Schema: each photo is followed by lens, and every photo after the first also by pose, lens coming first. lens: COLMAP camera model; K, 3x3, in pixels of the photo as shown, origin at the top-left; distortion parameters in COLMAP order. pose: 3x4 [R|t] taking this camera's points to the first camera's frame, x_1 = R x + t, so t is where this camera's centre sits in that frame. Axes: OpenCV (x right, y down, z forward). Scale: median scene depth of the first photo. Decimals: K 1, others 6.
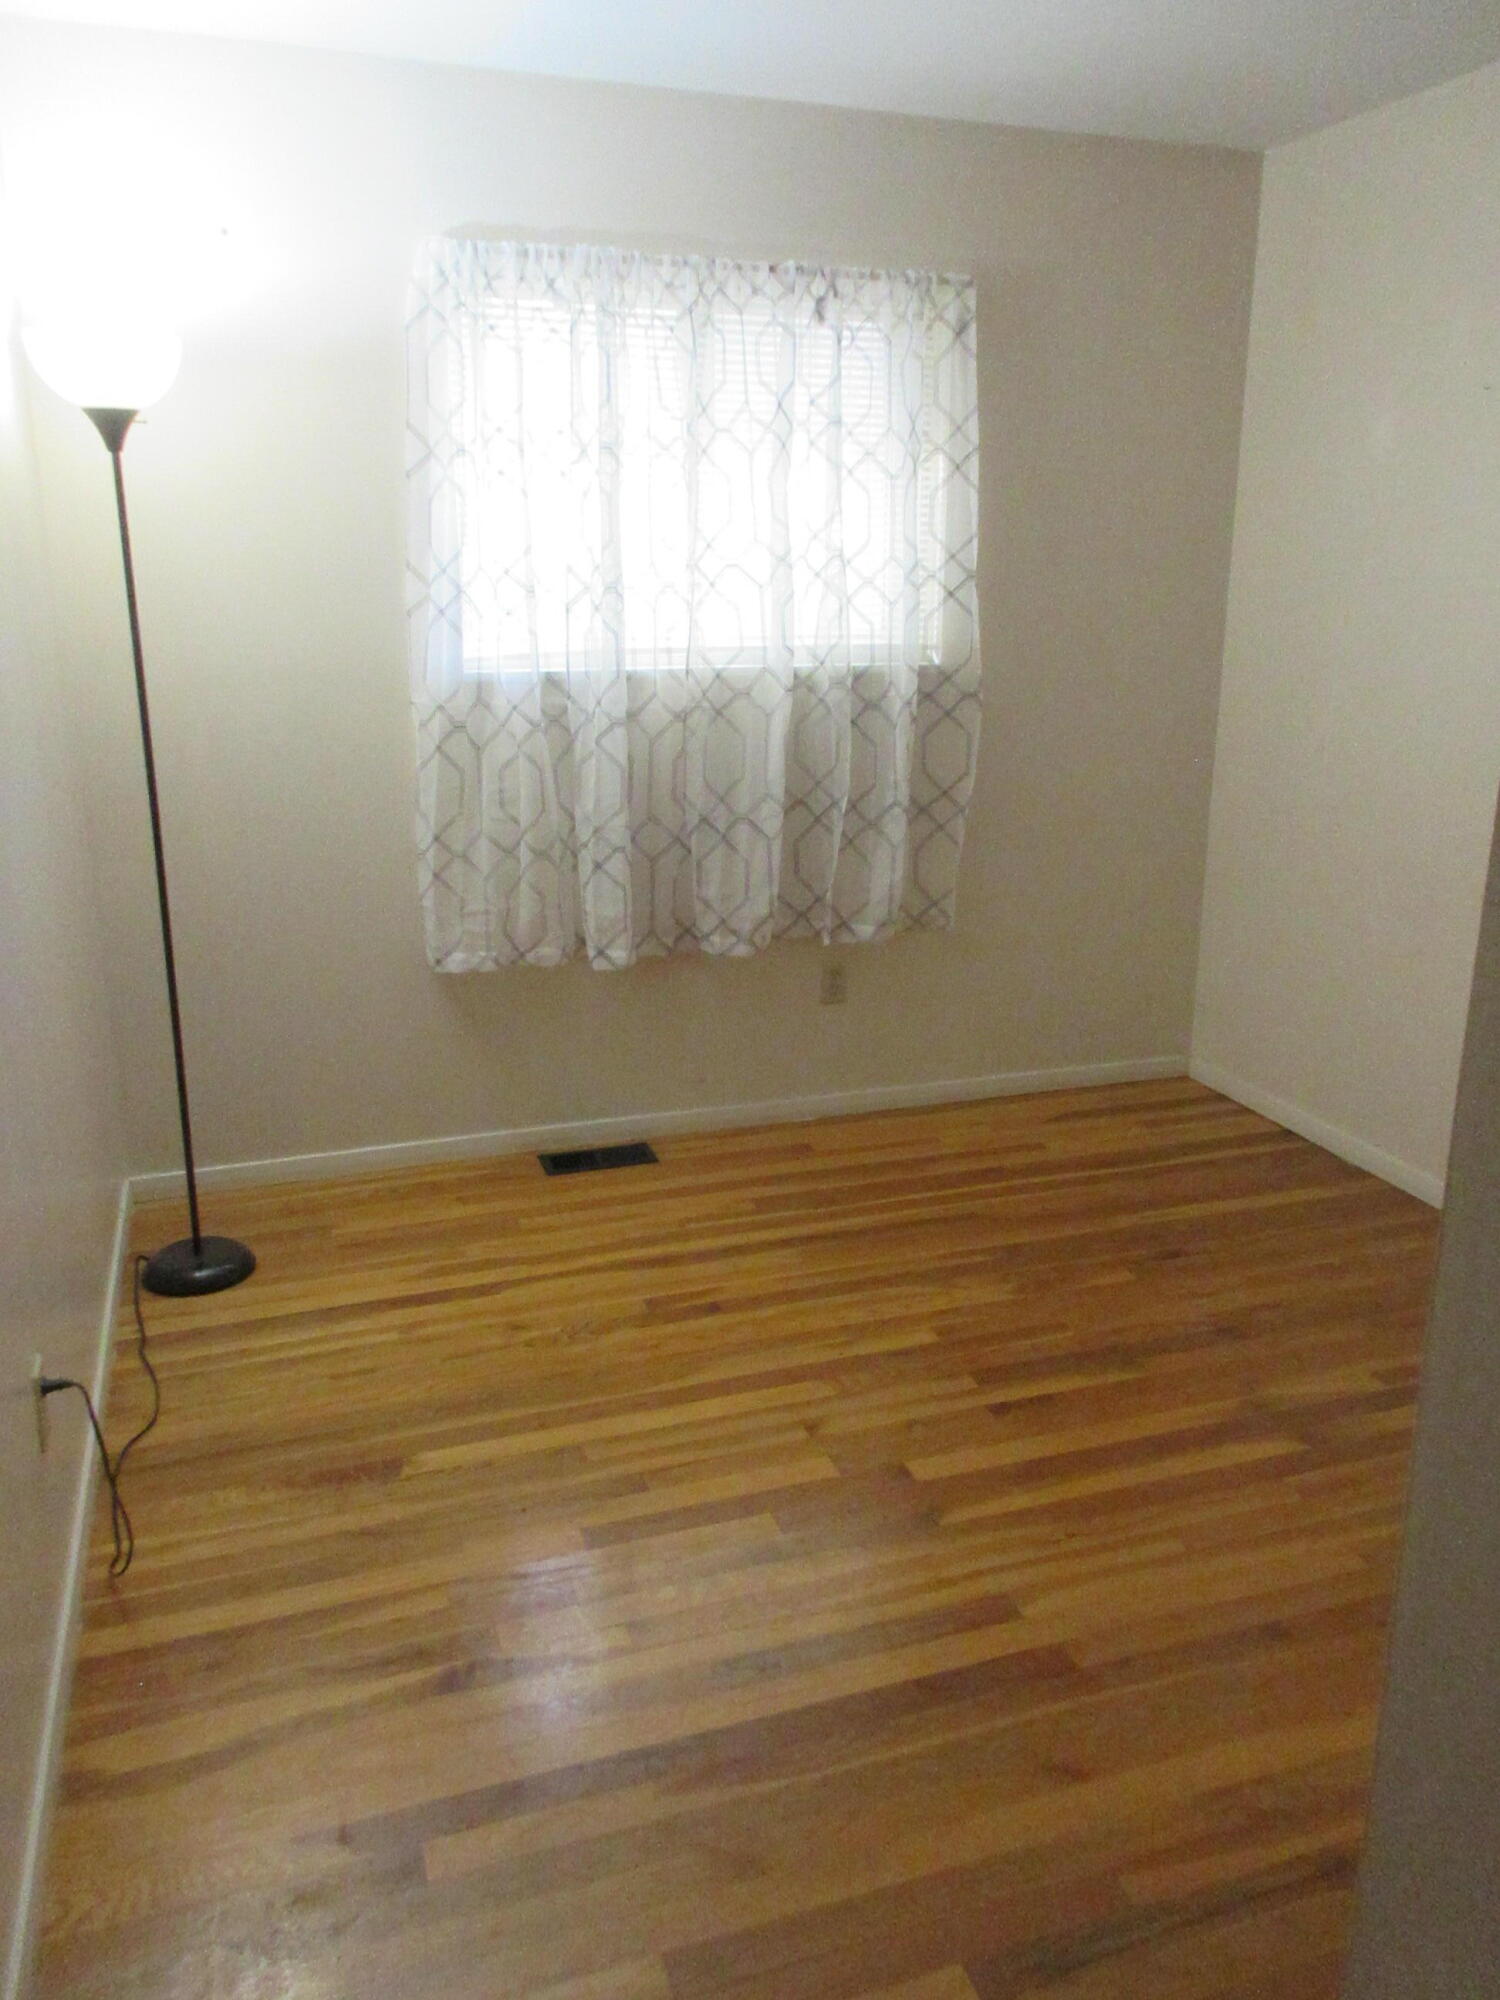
lens RADIAL K [[1537.6, 0, 750.0], [0, 1537.6, 1000.0], [0, 0, 1]] dist [0.032363, -0.004320]
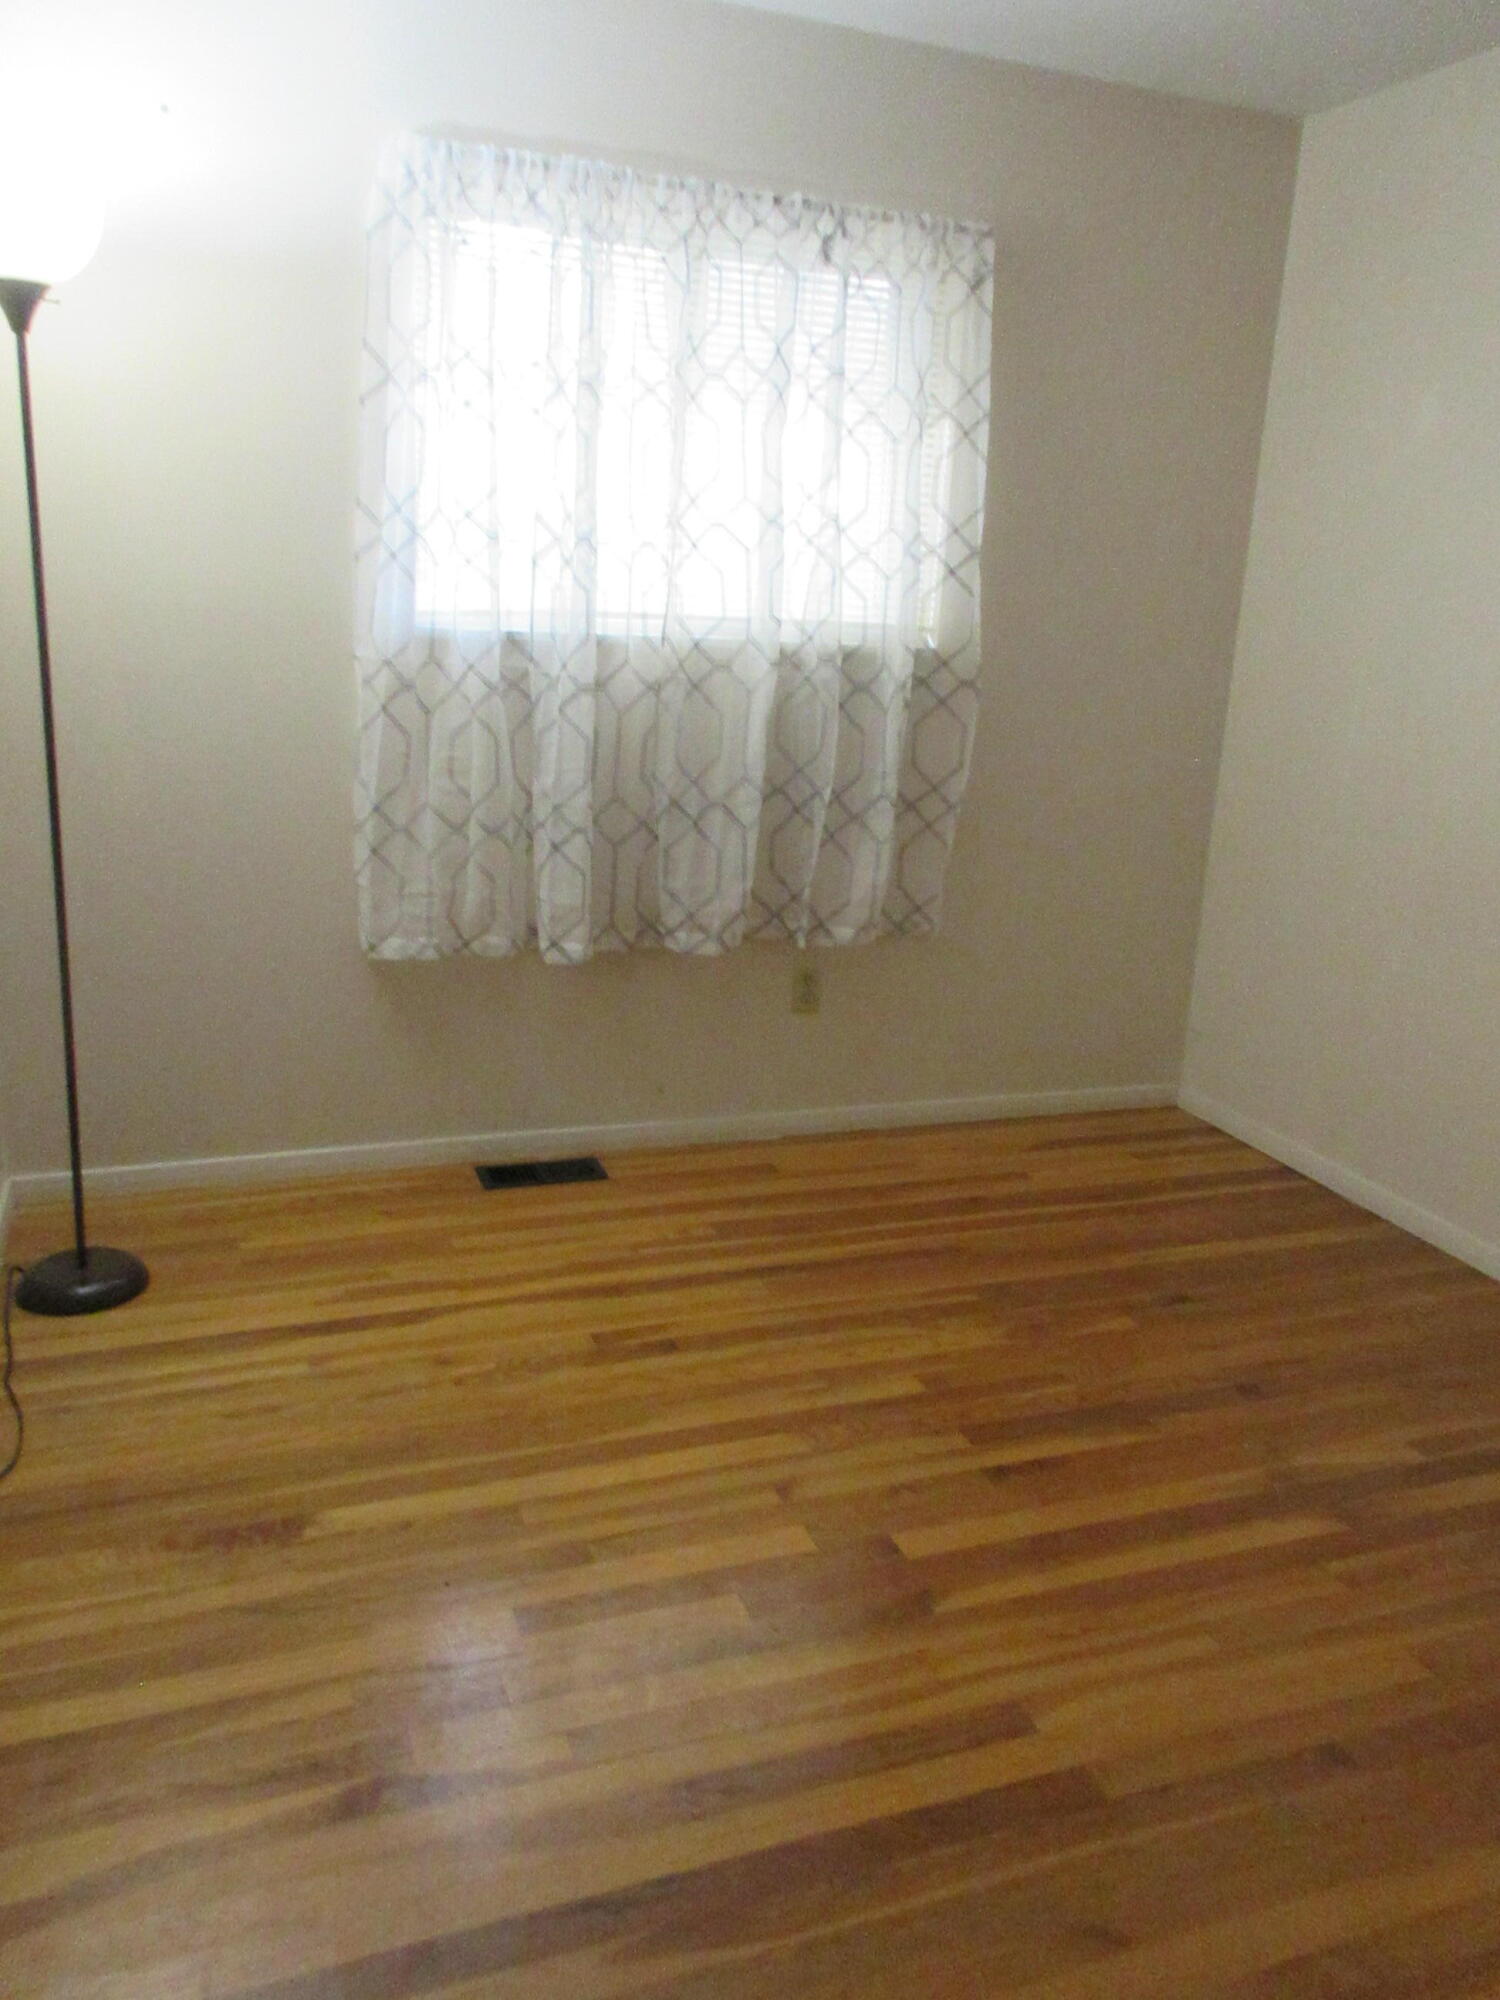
lens RADIAL K [[1492.4, 0, 750.0], [0, 1492.4, 1000.0], [0, 0, 1]] dist [0.016028, -0.000046]
pose [[0.998001, 0.039758, 0.049123, -0.025509], [-0.038871, 0.999066, -0.018887, 0.014638], [-0.049828, 0.016940, 0.998614, 0.126309]]
